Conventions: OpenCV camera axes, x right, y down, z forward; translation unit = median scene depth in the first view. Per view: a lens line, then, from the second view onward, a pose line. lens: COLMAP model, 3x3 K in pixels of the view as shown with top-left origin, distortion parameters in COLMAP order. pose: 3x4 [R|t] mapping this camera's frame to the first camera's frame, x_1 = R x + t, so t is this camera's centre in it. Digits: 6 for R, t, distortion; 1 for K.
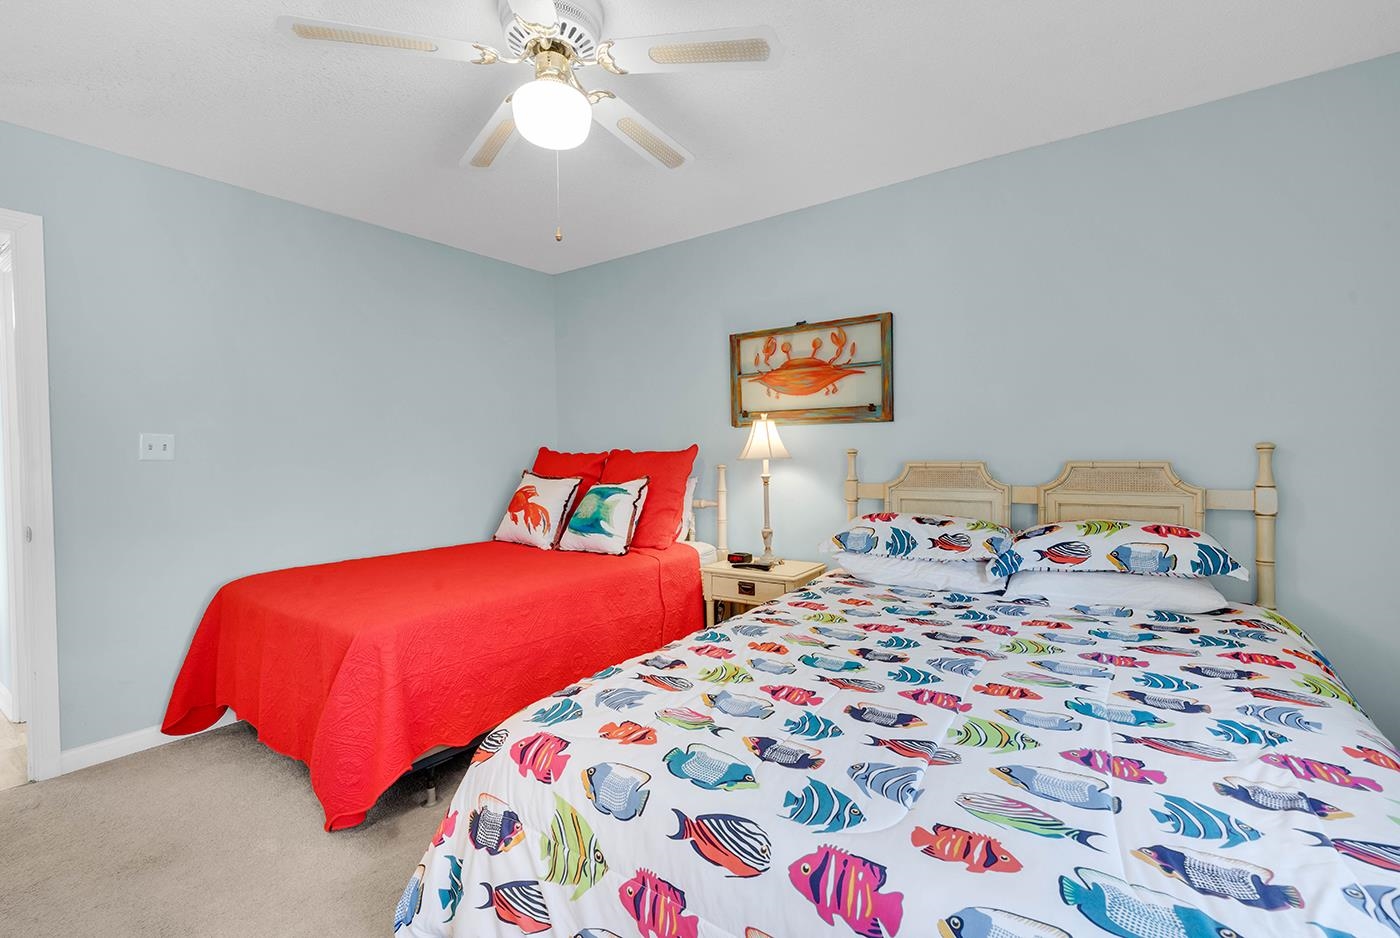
lens RADIAL K [[631.5, 0, 700.7], [0, 631.5, 469.9], [0, 0, 1]] dist [0.002831, 0.000224]
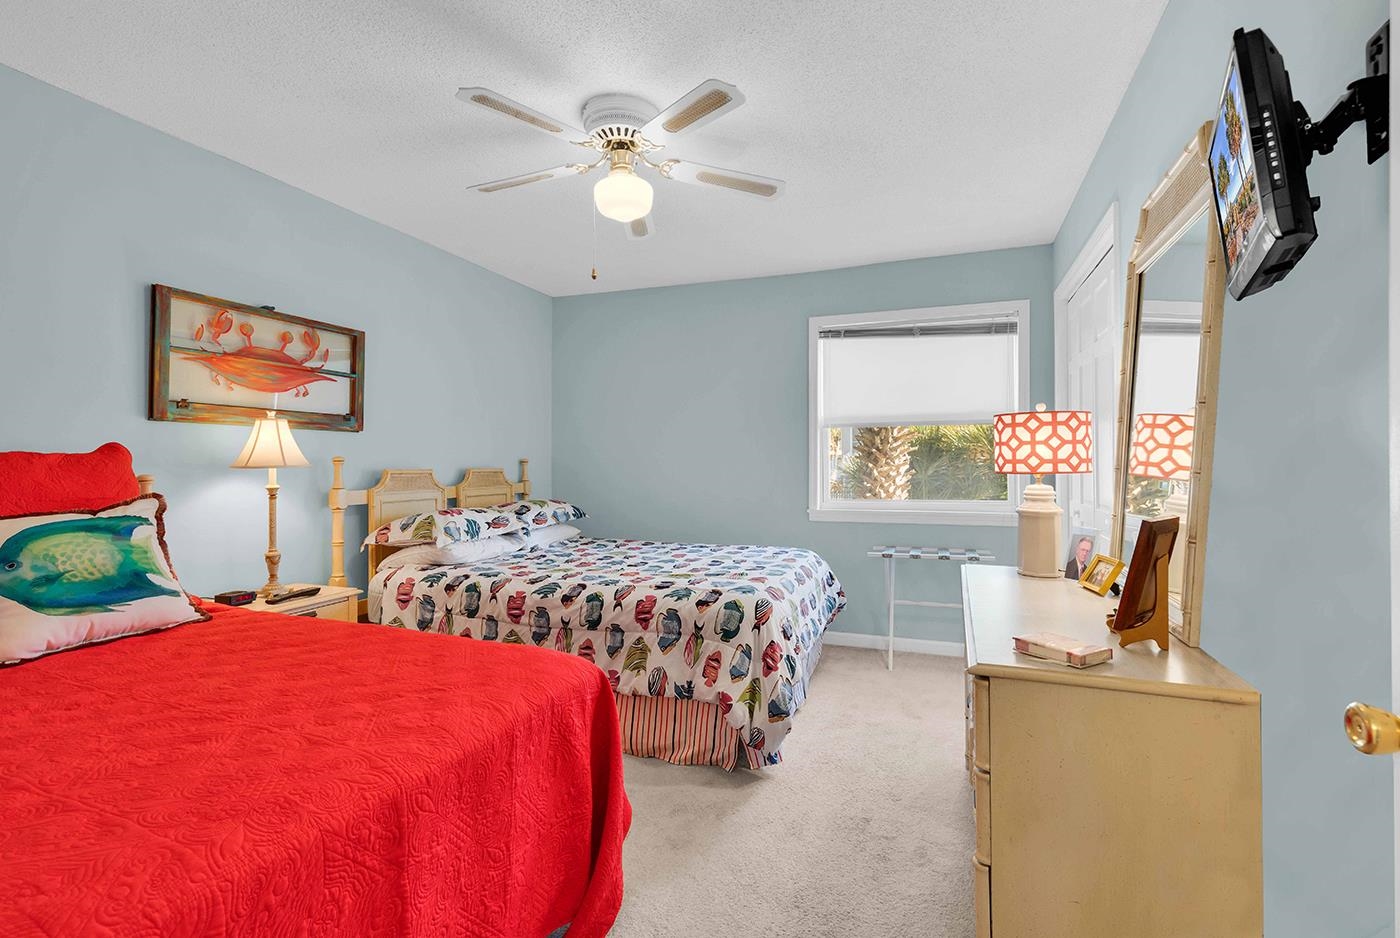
lens RADIAL K [[631.5, 0, 700.7], [0, 631.5, 469.9], [0, 0, 1]] dist [0.002831, 0.000224]
pose [[-0.252765, 0.004064, 0.967519, -0.830660], [0.031705, 0.999489, 0.004085, 0.001574], [-0.967008, 0.031708, -0.252764, 0.669639]]
